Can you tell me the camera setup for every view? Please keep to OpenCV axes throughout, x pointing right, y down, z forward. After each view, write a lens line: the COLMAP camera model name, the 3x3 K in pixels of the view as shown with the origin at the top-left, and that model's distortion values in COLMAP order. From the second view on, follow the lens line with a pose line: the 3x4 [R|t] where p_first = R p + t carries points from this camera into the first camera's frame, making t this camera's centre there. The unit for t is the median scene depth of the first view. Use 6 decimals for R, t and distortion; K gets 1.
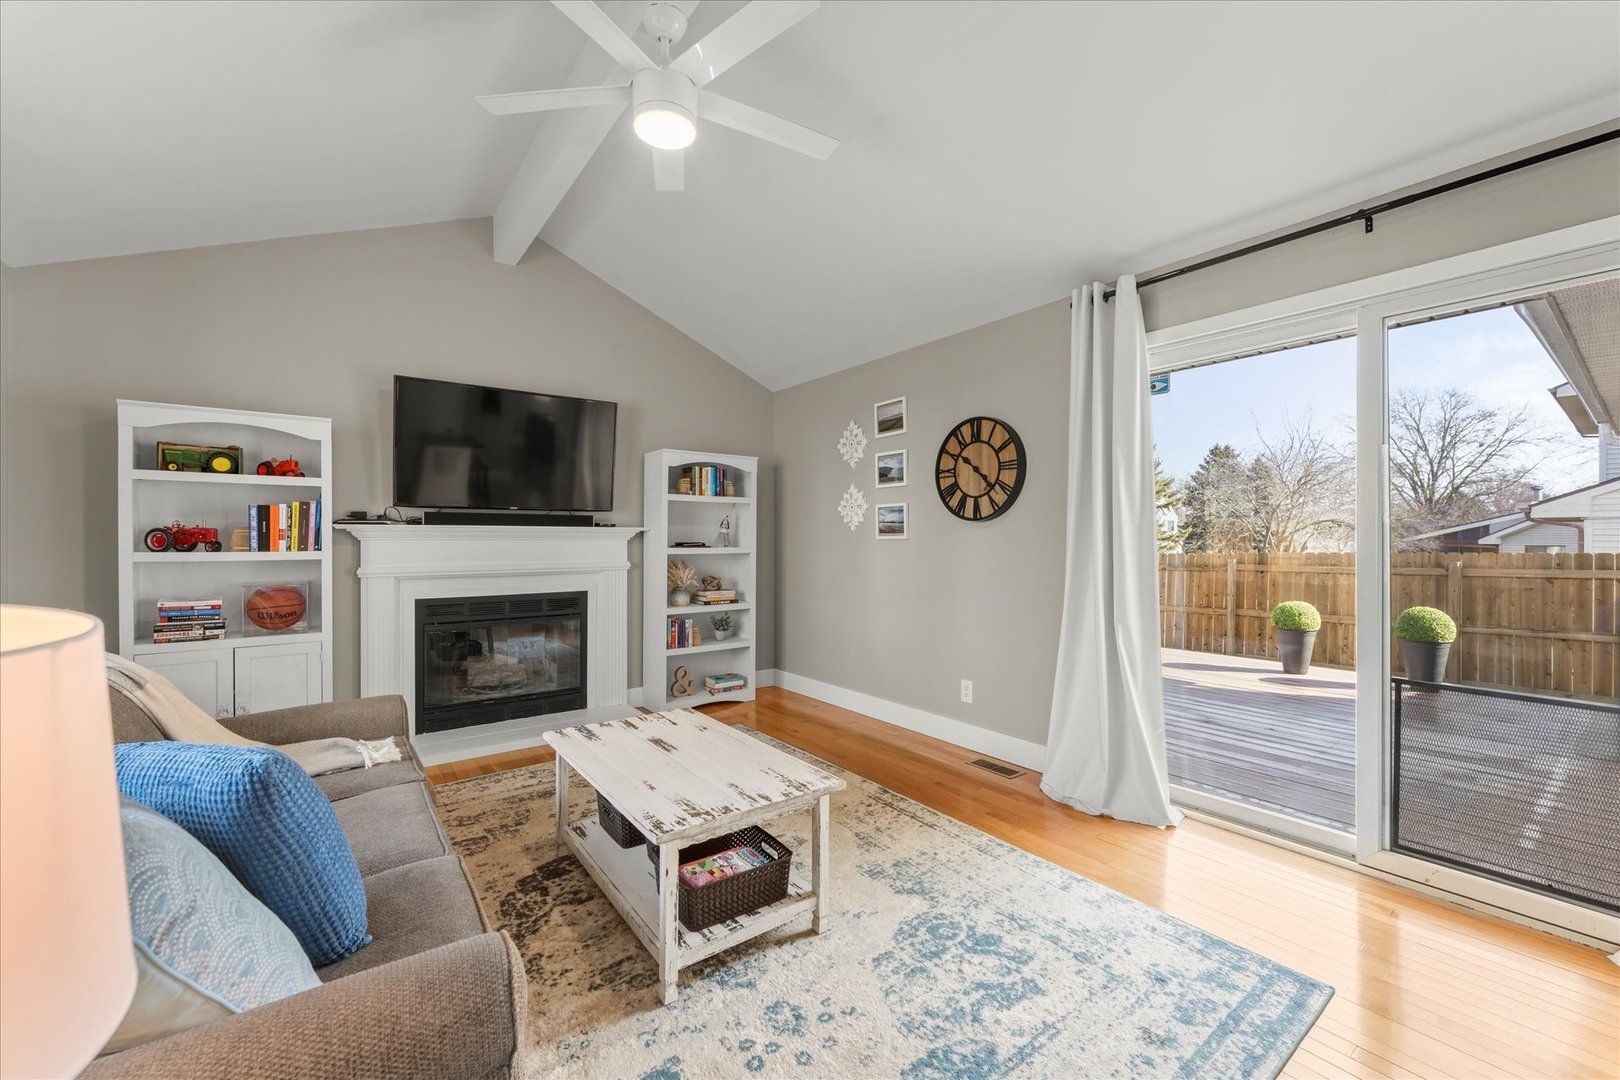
lens RADIAL K [[650.0, 0, 816.7], [0, 650.0, 545.6], [0, 0, 1]] dist [-0.000604, -0.000247]
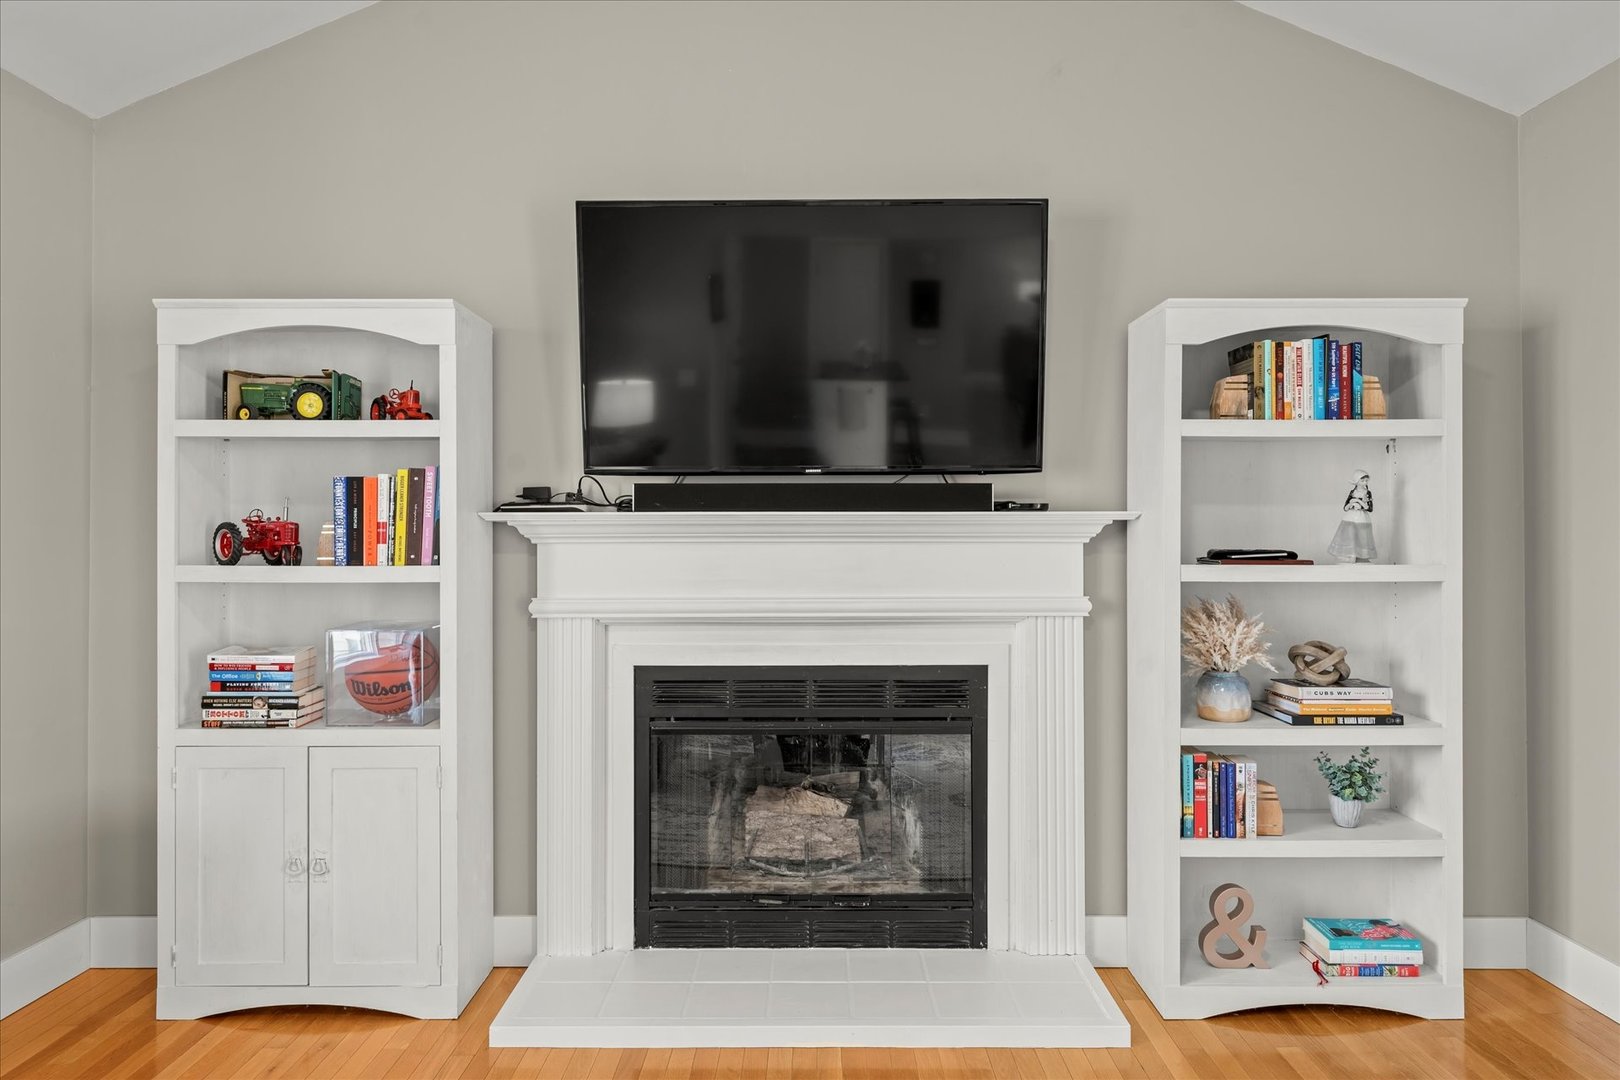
lens RADIAL K [[1072.2, 0, 802.4], [0, 1072.2, 524.8], [0, 0, 1]] dist [0.006729, -0.005767]
pose [[0.793432, -0.008299, -0.608603, -0.028147], [-0.005113, 0.999781, -0.020299, -0.005849], [0.608638, 0.019218, 0.793215, 0.383109]]
